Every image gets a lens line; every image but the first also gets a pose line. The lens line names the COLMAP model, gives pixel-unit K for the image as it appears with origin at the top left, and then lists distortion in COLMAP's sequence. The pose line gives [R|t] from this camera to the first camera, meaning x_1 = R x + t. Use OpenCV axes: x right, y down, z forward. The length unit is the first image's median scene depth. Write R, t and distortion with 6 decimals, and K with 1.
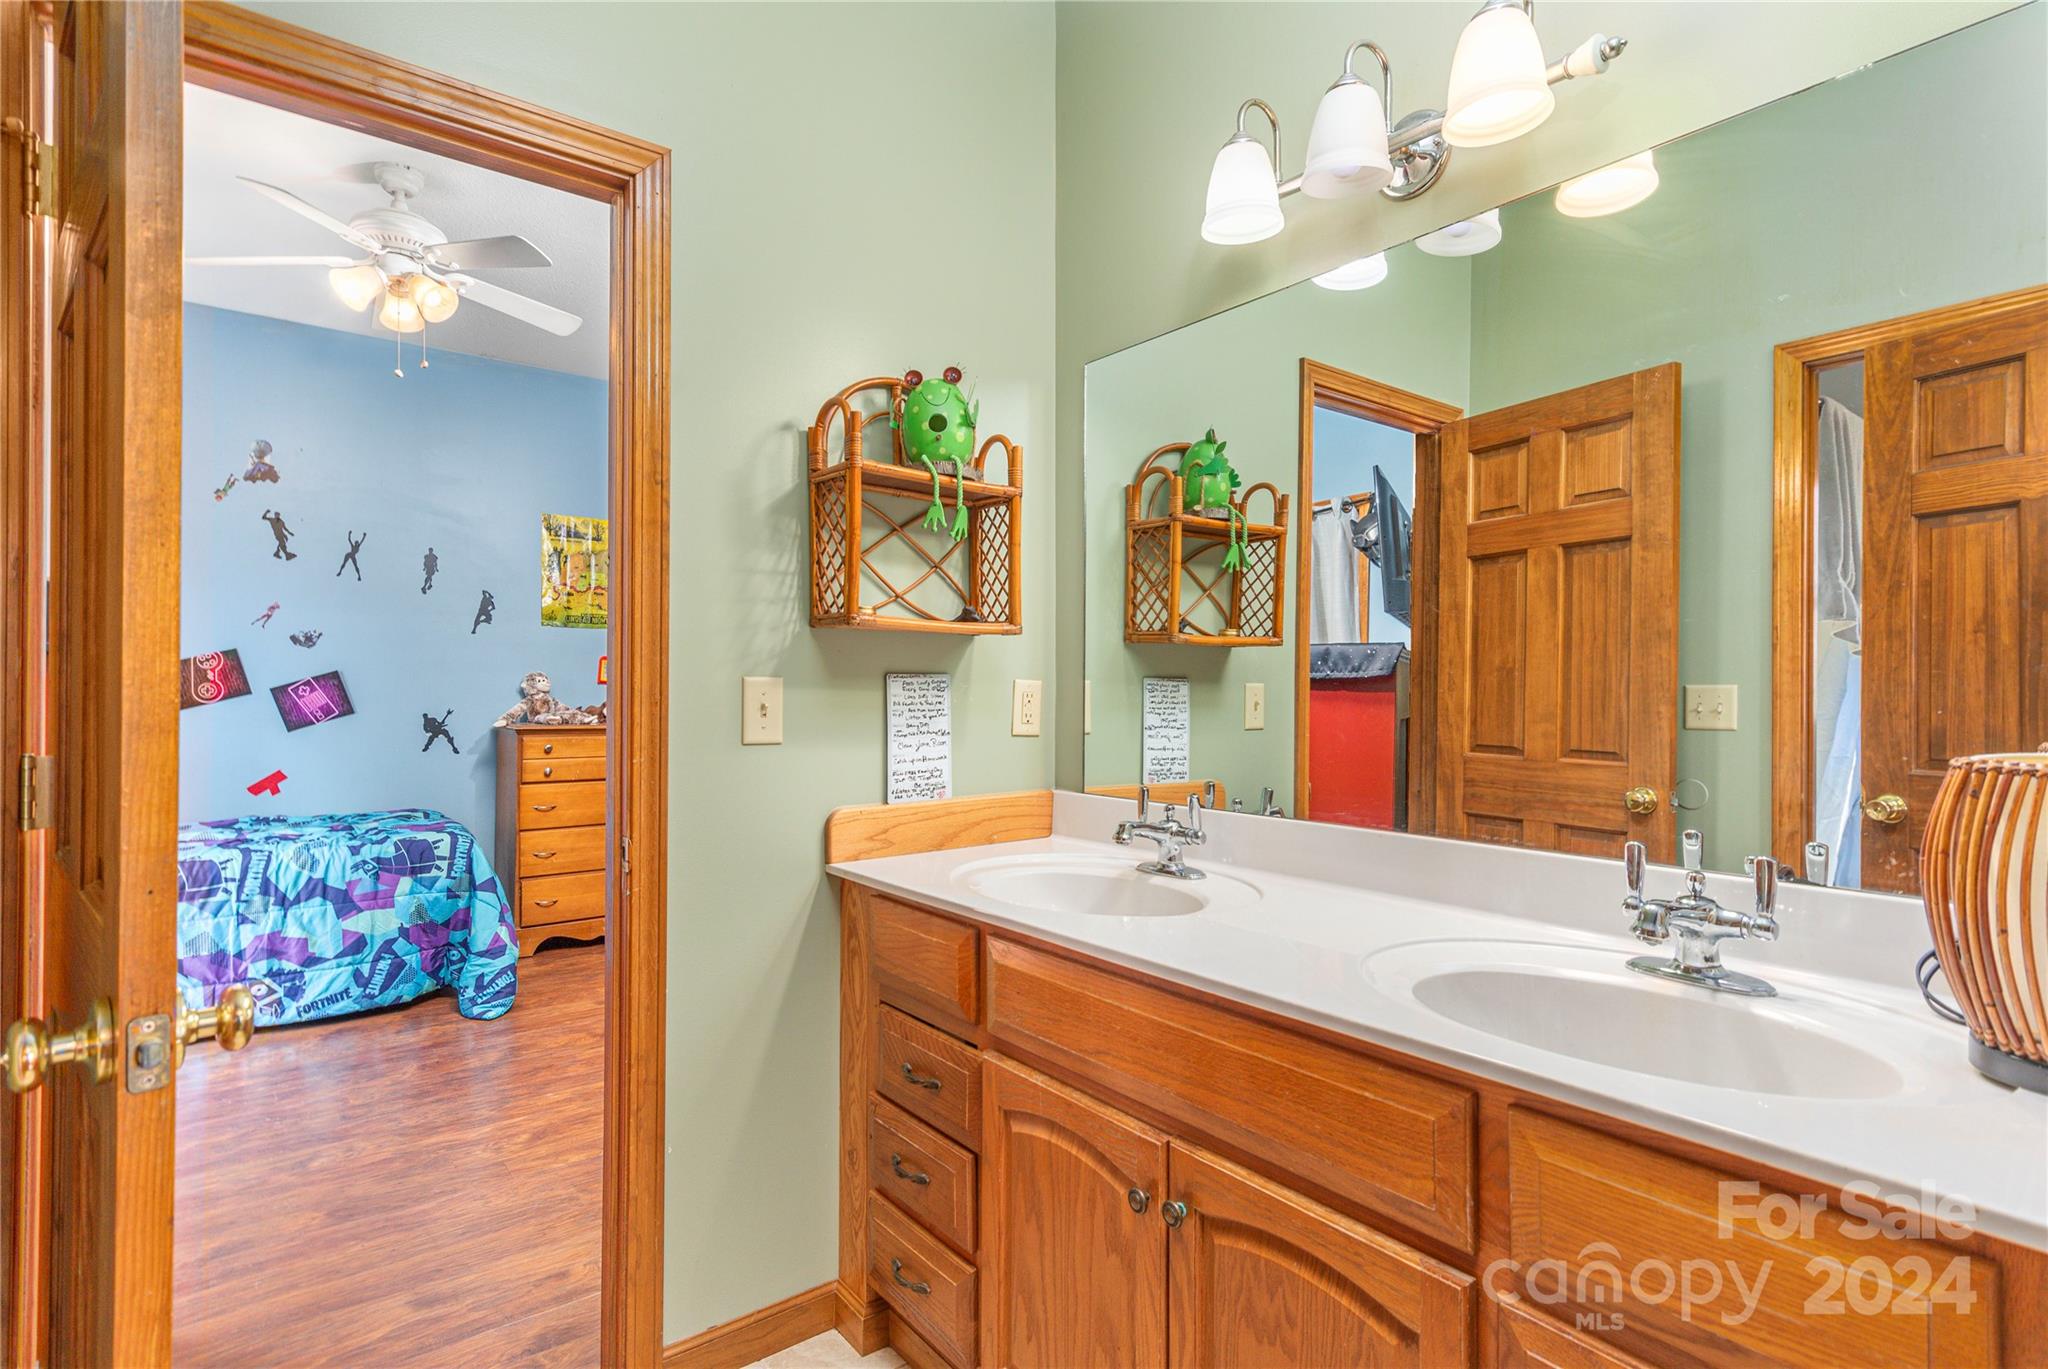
lens RADIAL K [[1004.7, 0, 1047.3], [0, 1004.7, 678.1], [0, 0, 1]] dist [0.004202, 0.000049]
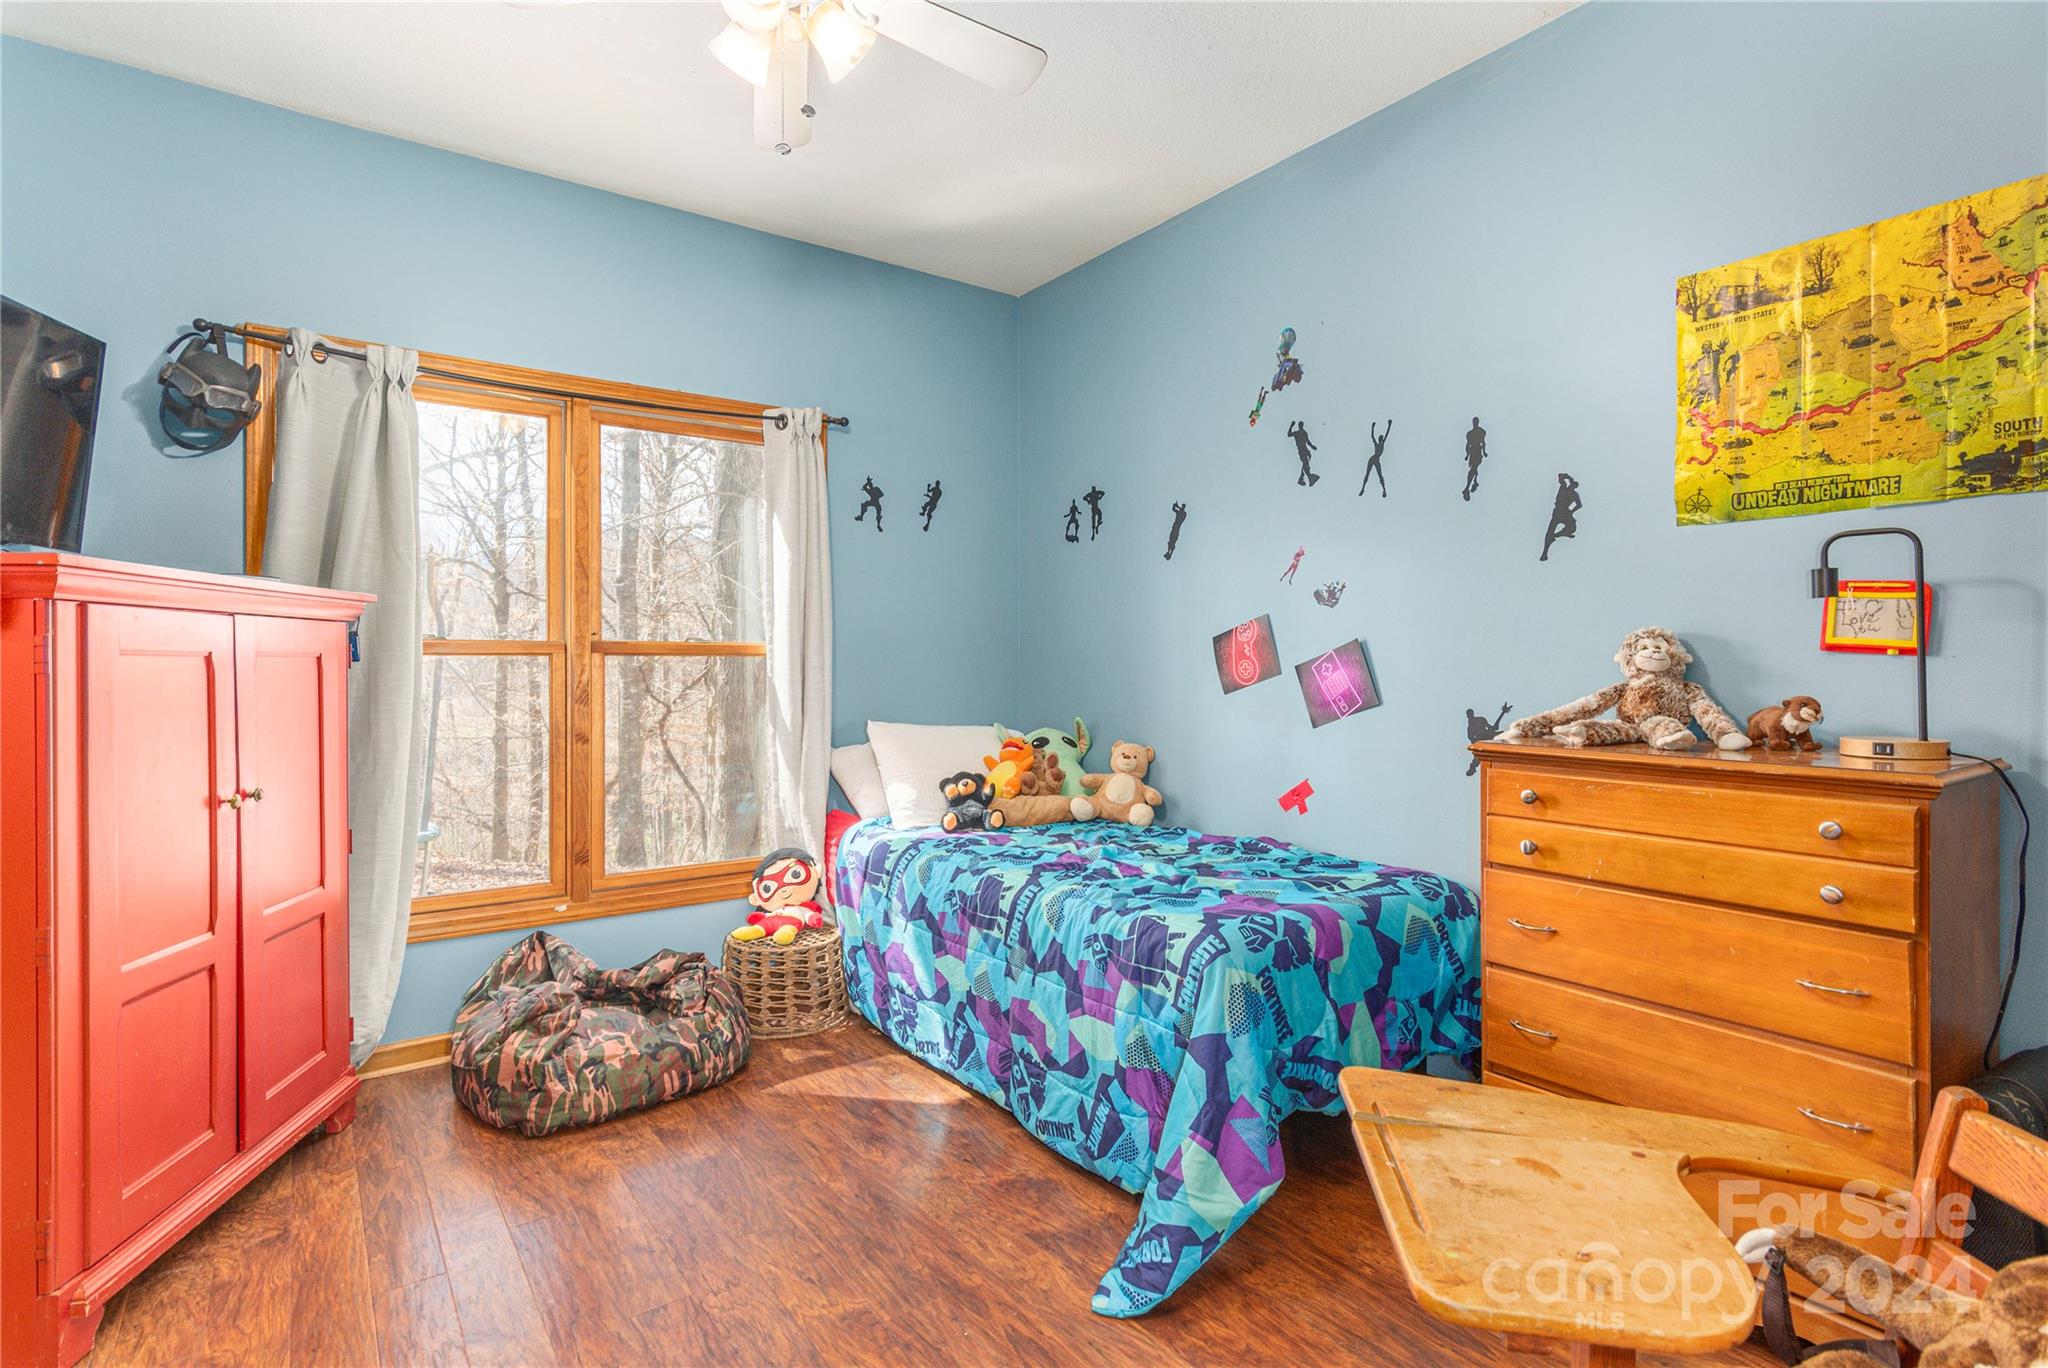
lens RADIAL K [[1004.7, 0, 1047.3], [0, 1004.7, 677.6], [0, 0, 1]] dist [0.004202, 0.000049]
pose [[-0.054140, 0.002889, -0.998529, -0.038779], [0.009607, 0.999951, 0.002372, 0.015055], [0.998487, -0.009465, -0.054165, 0.887054]]
